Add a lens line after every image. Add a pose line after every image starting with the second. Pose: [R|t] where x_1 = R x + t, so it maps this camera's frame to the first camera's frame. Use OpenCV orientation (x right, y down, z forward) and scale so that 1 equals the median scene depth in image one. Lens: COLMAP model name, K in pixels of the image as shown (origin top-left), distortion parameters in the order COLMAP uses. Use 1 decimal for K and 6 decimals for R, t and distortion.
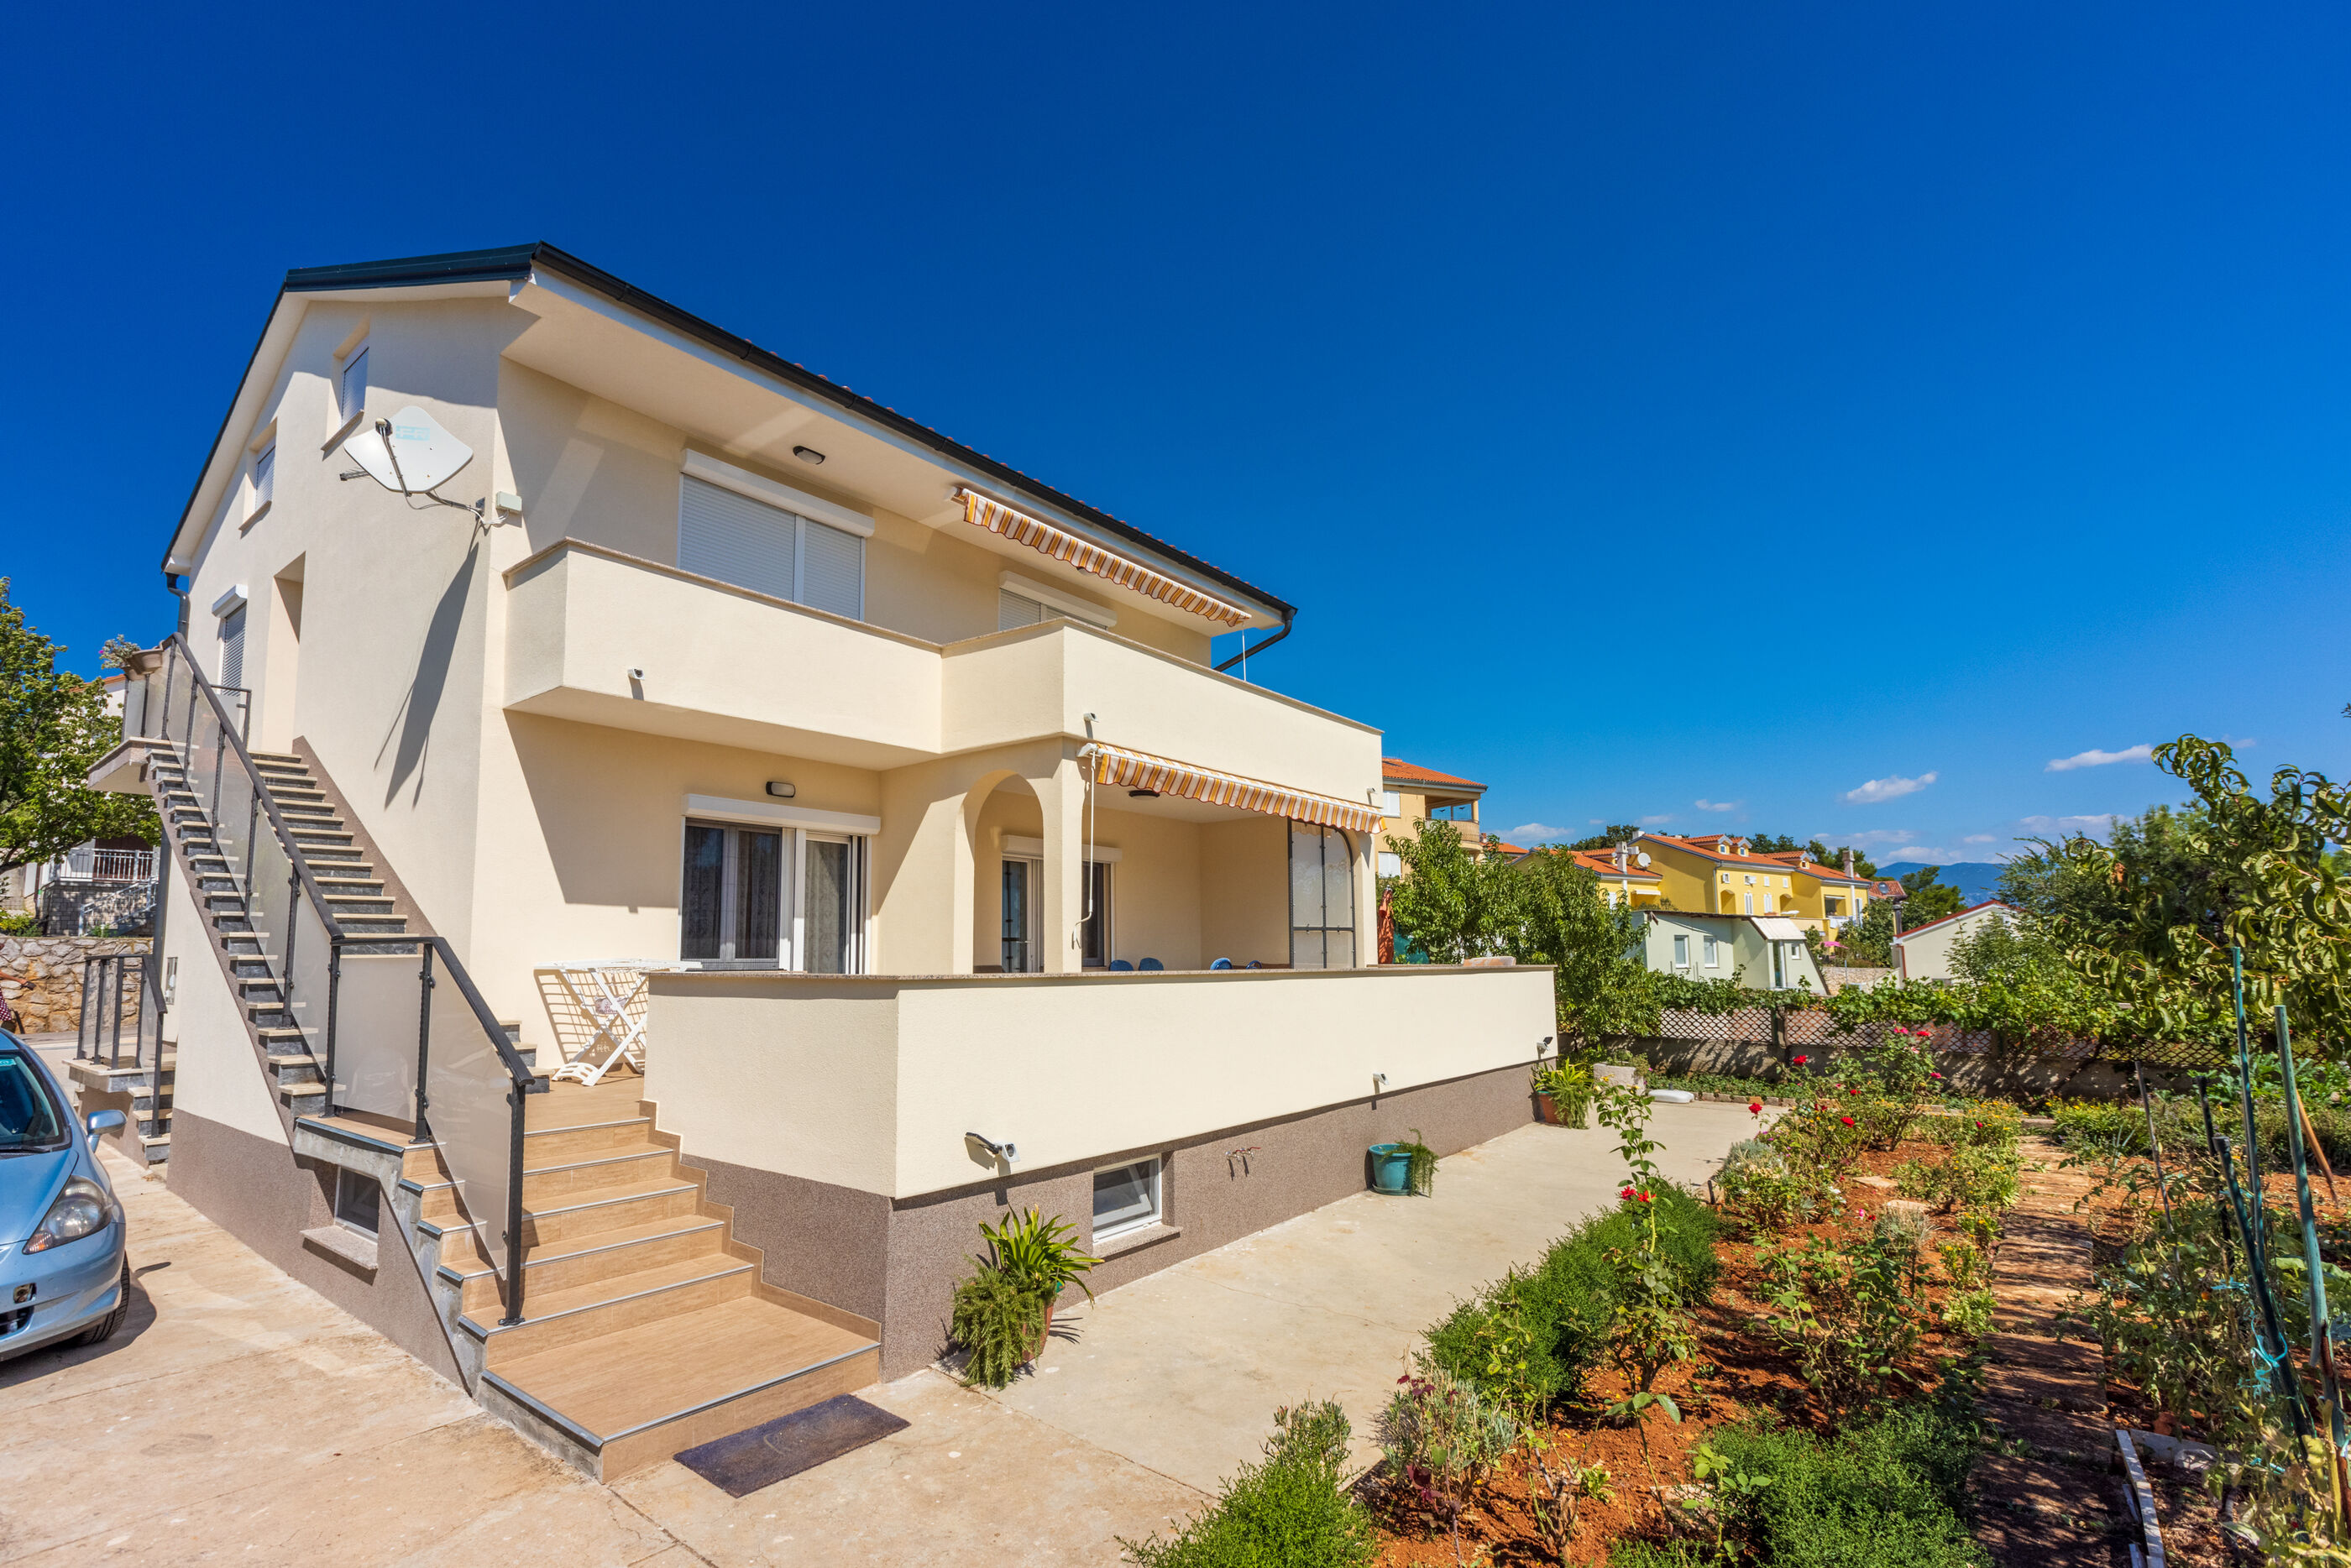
lens RADIAL K [[1061.0, 0, 1157.5], [0, 1061.0, 839.4], [0, 0, 1]] dist [0.002209, -0.000132]
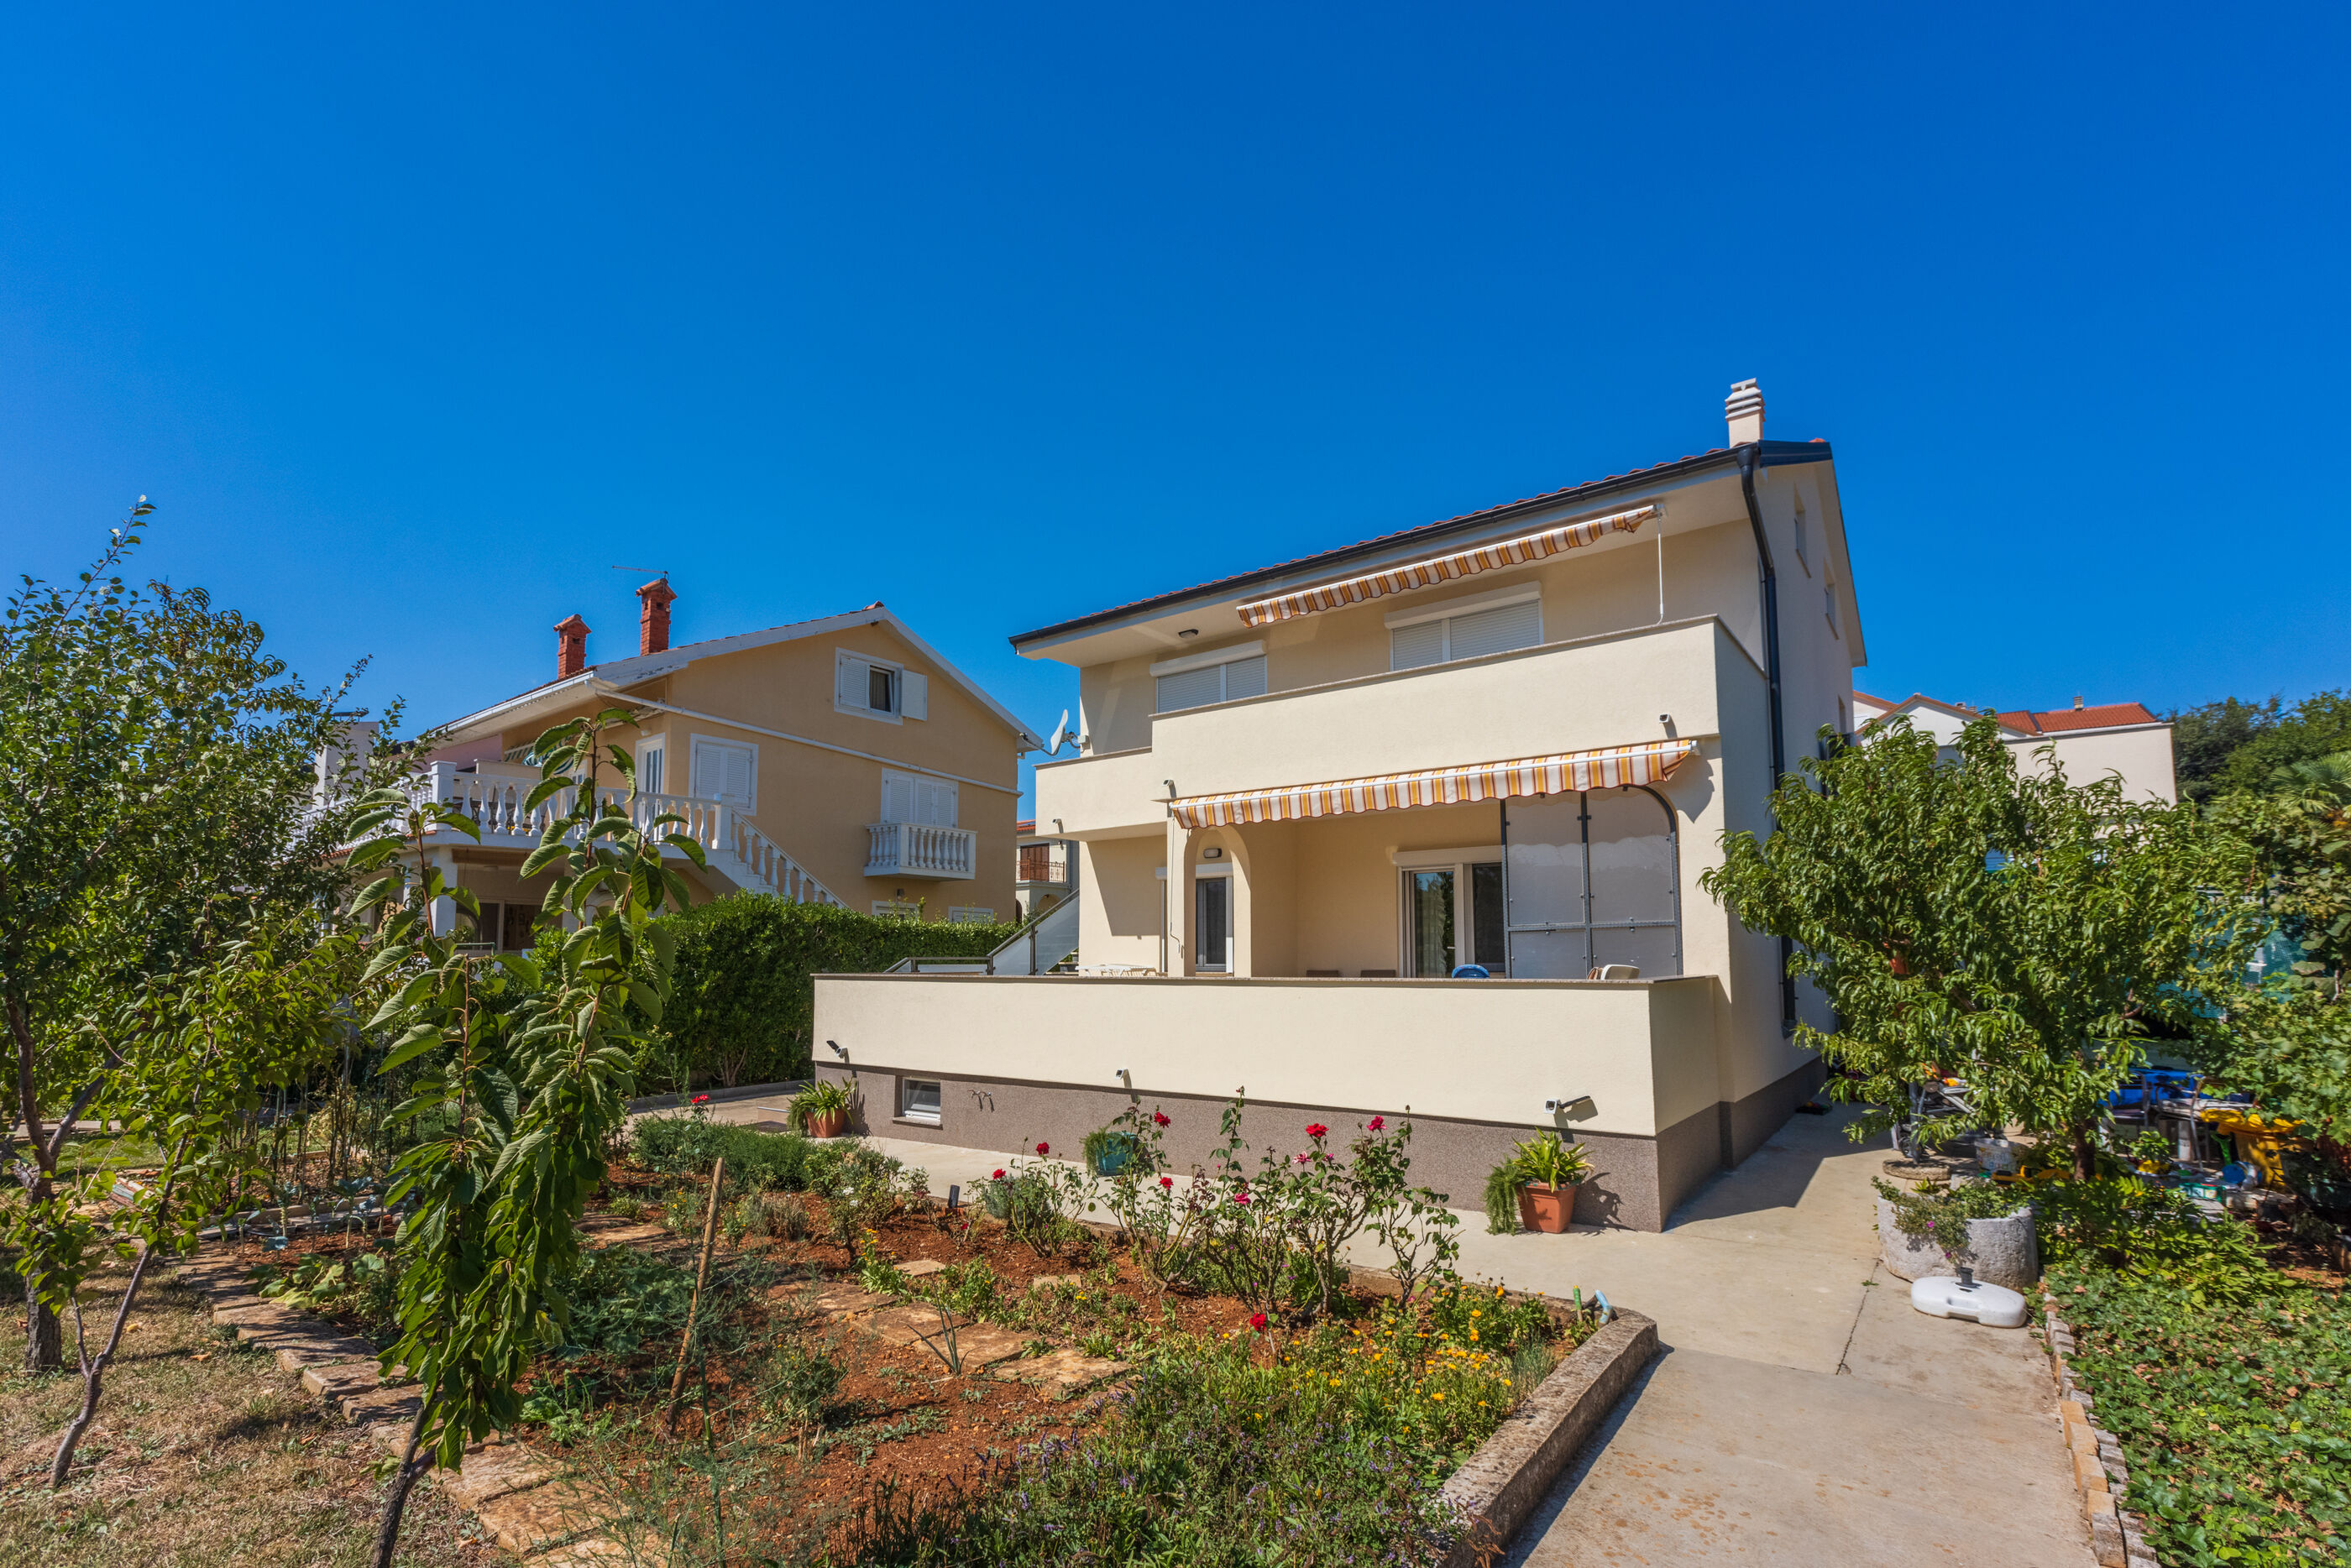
lens RADIAL K [[1061.0, 0, 1207.7], [0, 1061.0, 892.8], [0, 0, 1]] dist [0.002209, -0.000132]
pose [[0.055168, -0.060641, -0.996634, 1.205966], [0.113910, 0.992019, -0.054055, 0.094239], [0.991958, -0.110545, 0.061635, 0.926388]]
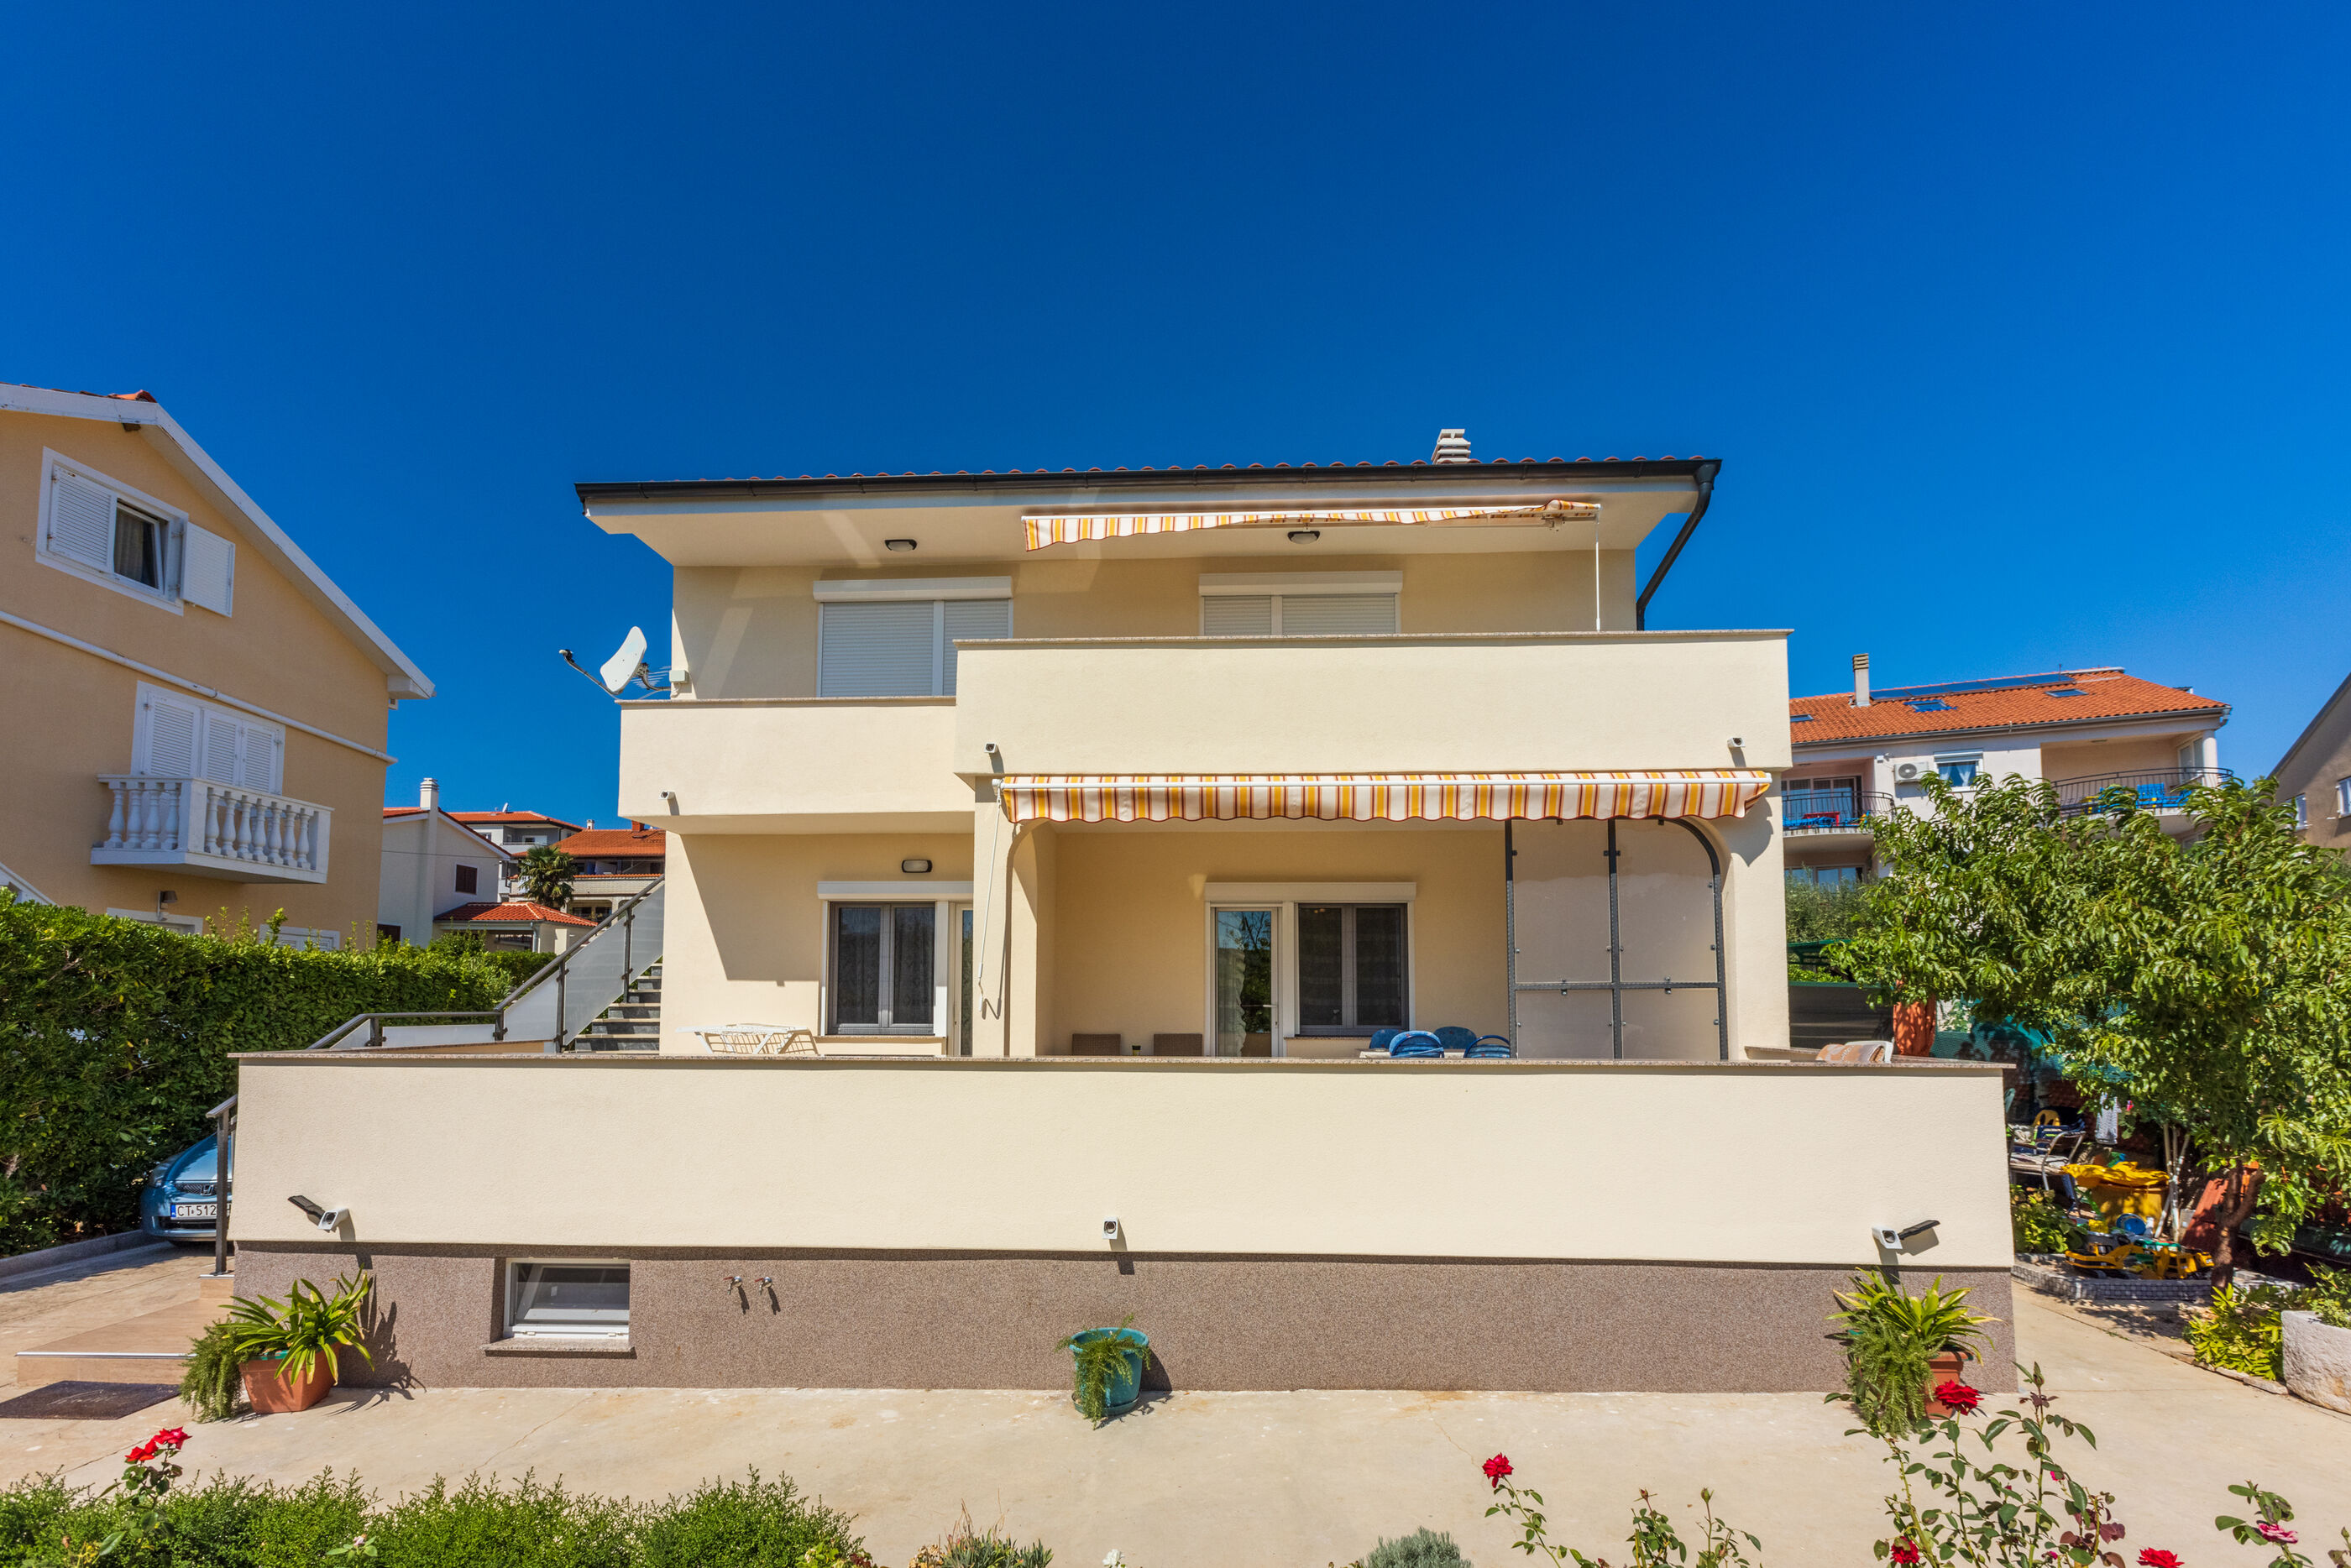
lens RADIAL K [[1061.0, 0, 1156.4], [0, 1061.0, 946.2], [0, 0, 1]] dist [0.002209, -0.000132]
pose [[0.595129, -0.041903, -0.802537, 0.664372], [0.083525, 0.996456, 0.009911, 0.043390], [0.799278, -0.072930, 0.596520, 0.569382]]
